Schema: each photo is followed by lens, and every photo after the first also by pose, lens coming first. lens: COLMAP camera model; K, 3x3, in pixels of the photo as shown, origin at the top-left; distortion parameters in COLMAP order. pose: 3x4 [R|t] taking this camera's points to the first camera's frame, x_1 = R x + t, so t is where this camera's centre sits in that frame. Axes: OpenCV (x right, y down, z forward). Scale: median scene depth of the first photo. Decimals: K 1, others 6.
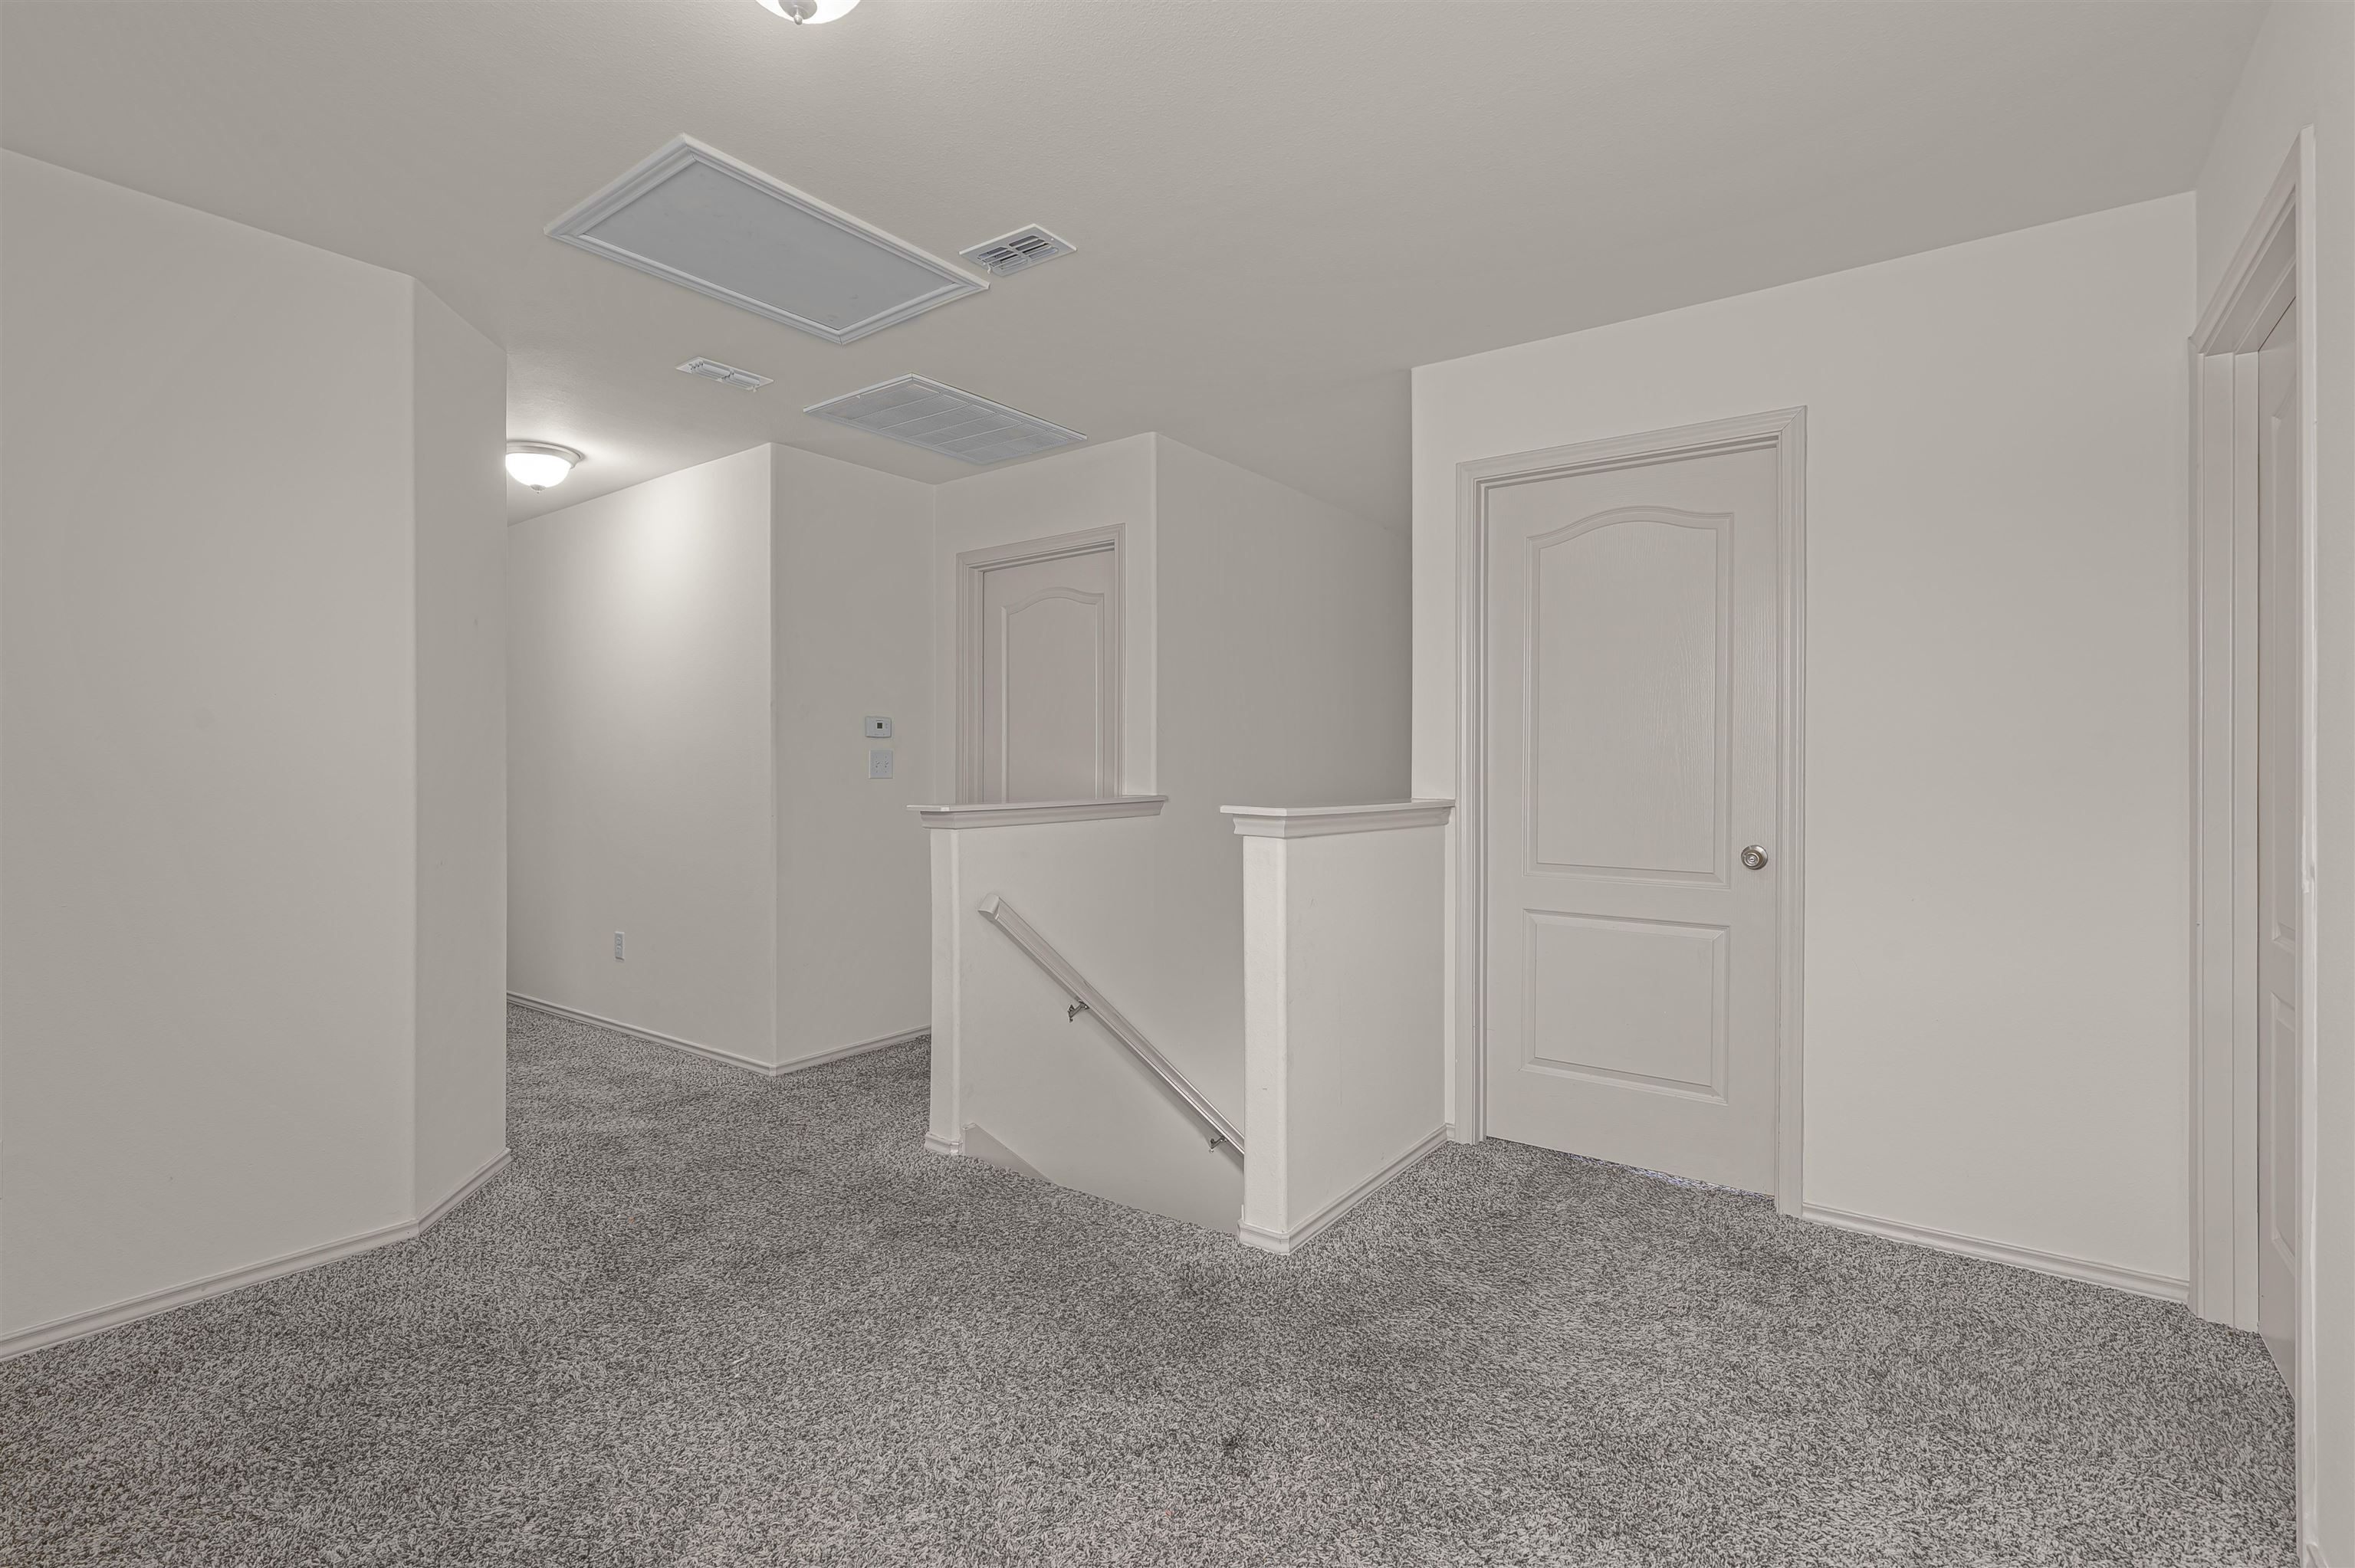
lens RADIAL K [[1071.6, 0, 1195.5], [0, 1071.6, 770.2], [0, 0, 1]] dist [-0.006765, 0.002450]
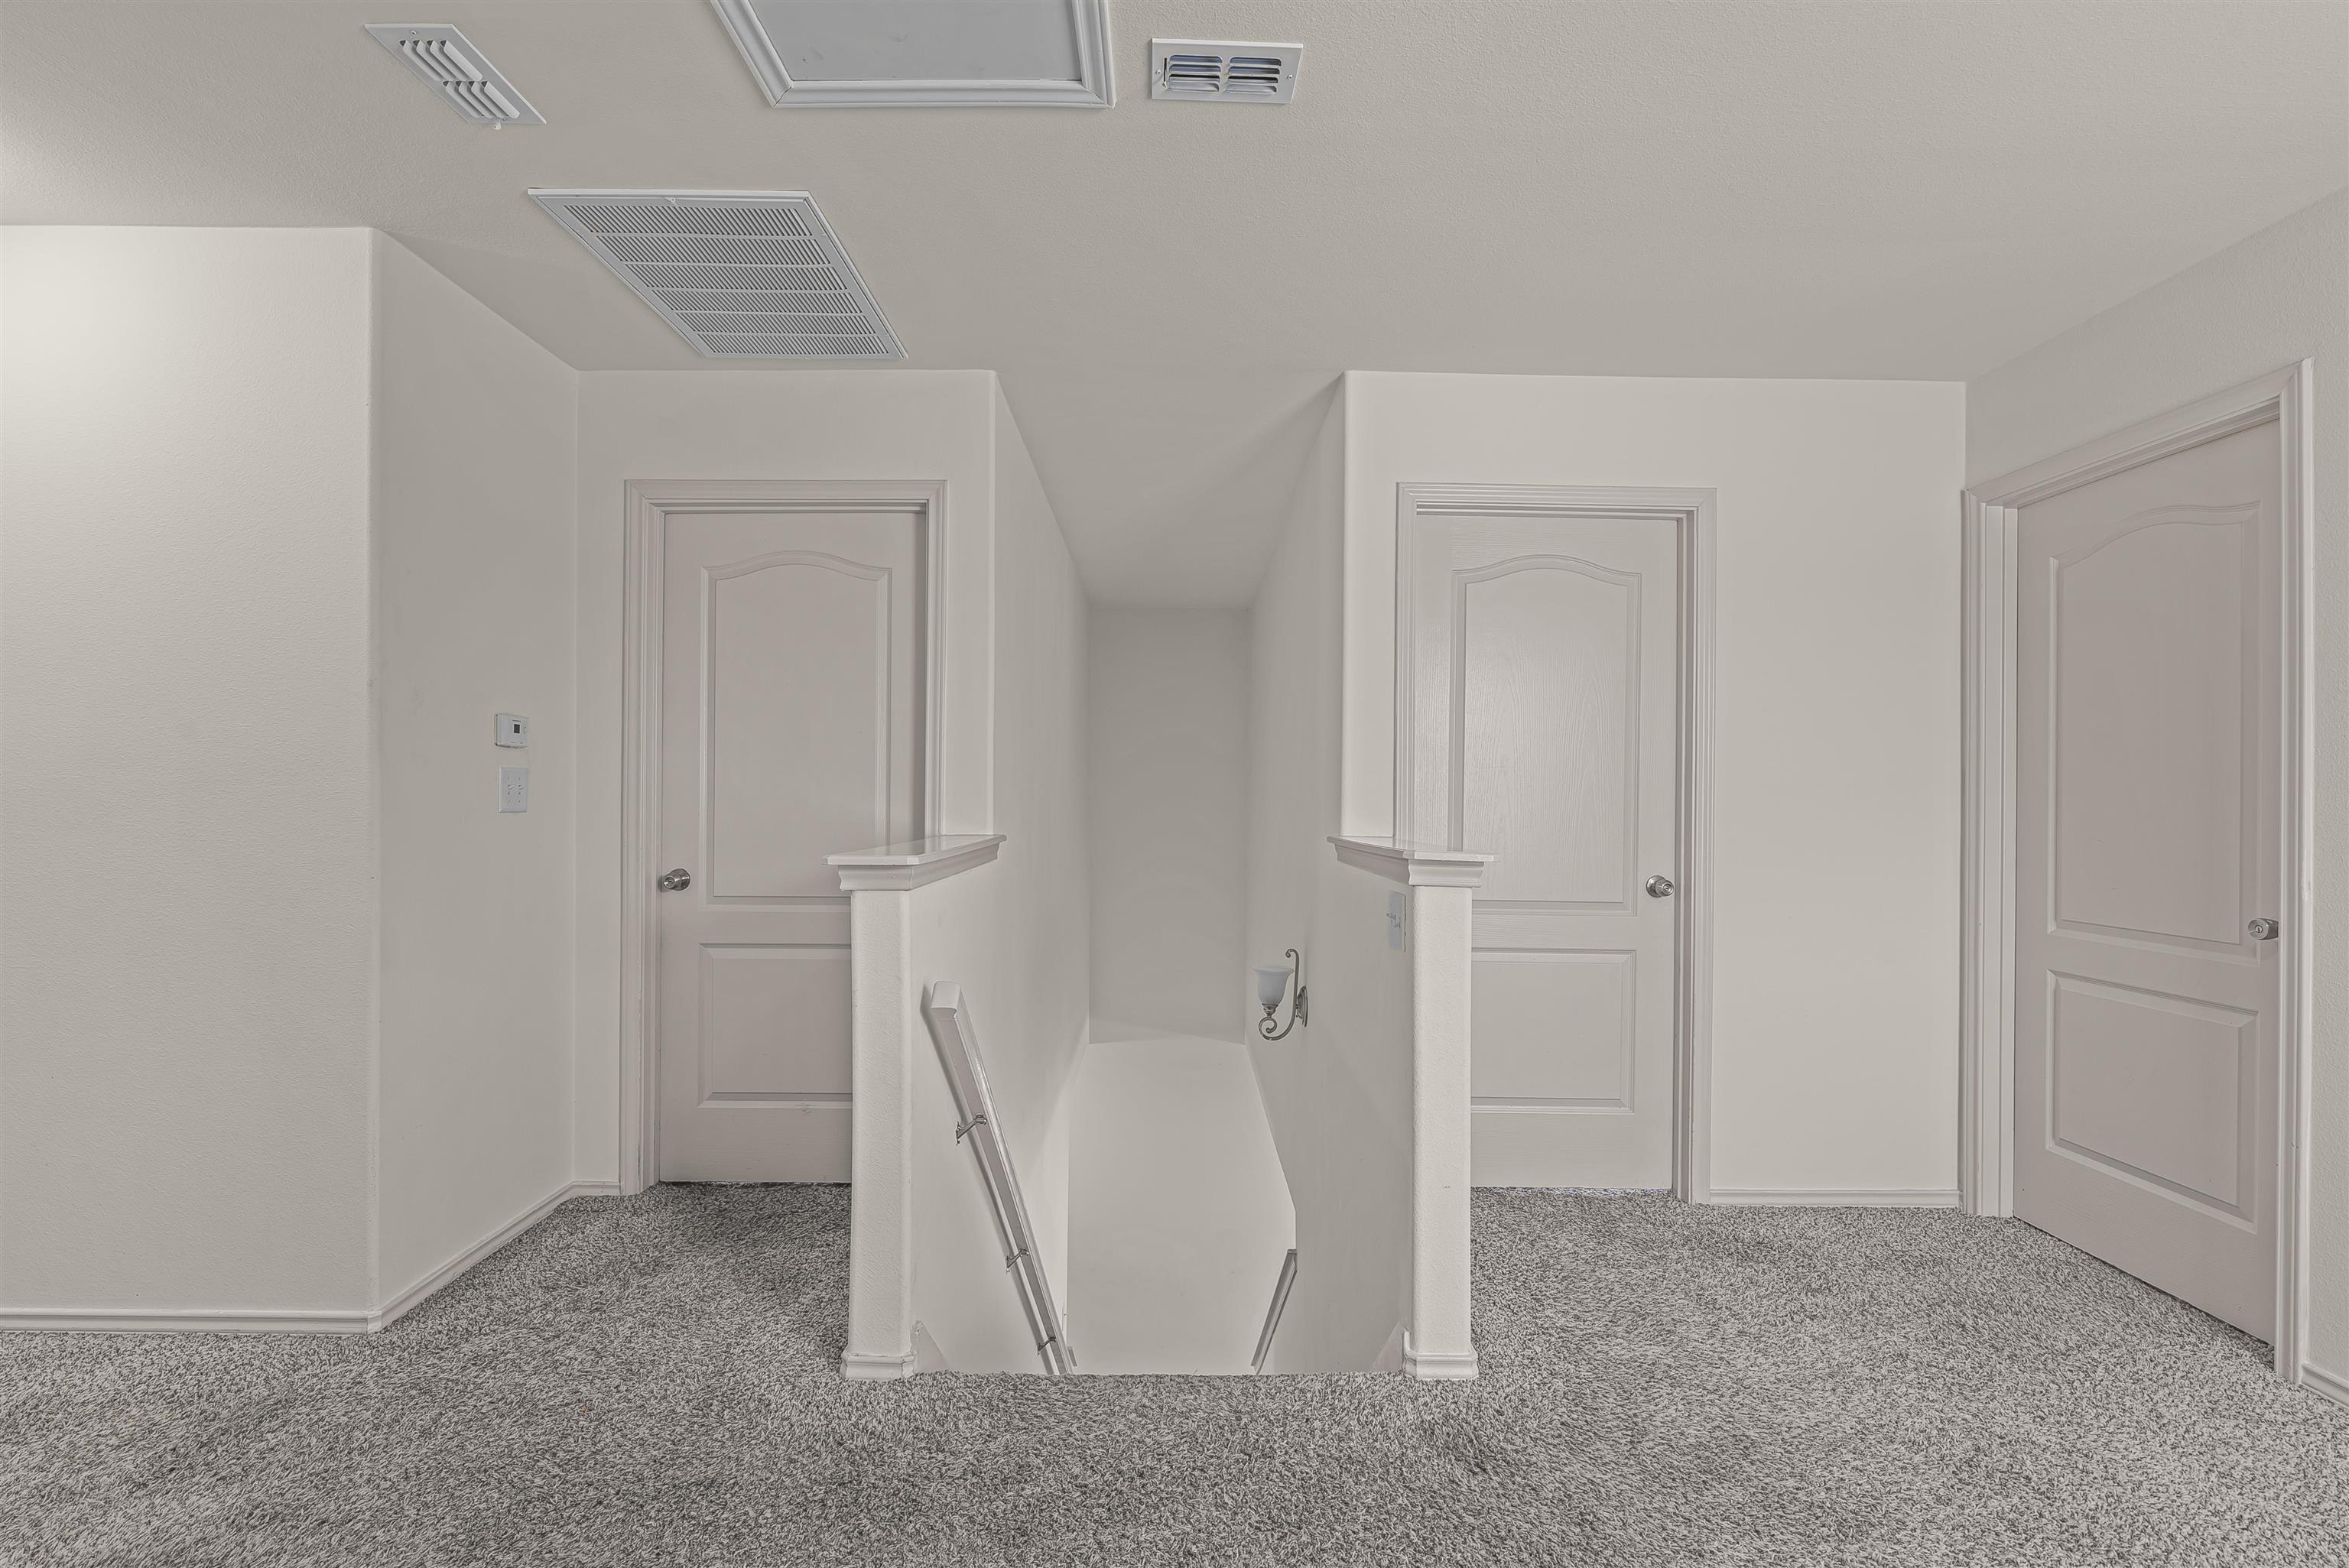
lens RADIAL K [[1068.9, 0, 1173.7], [0, 1068.9, 799.4], [0, 0, 1]] dist [-0.006765, 0.002450]
pose [[0.811547, 0.007921, 0.584234, -0.466367], [-0.007972, 0.999965, -0.002484, -0.001835], [-0.584233, -0.002642, 0.811581, 0.346991]]
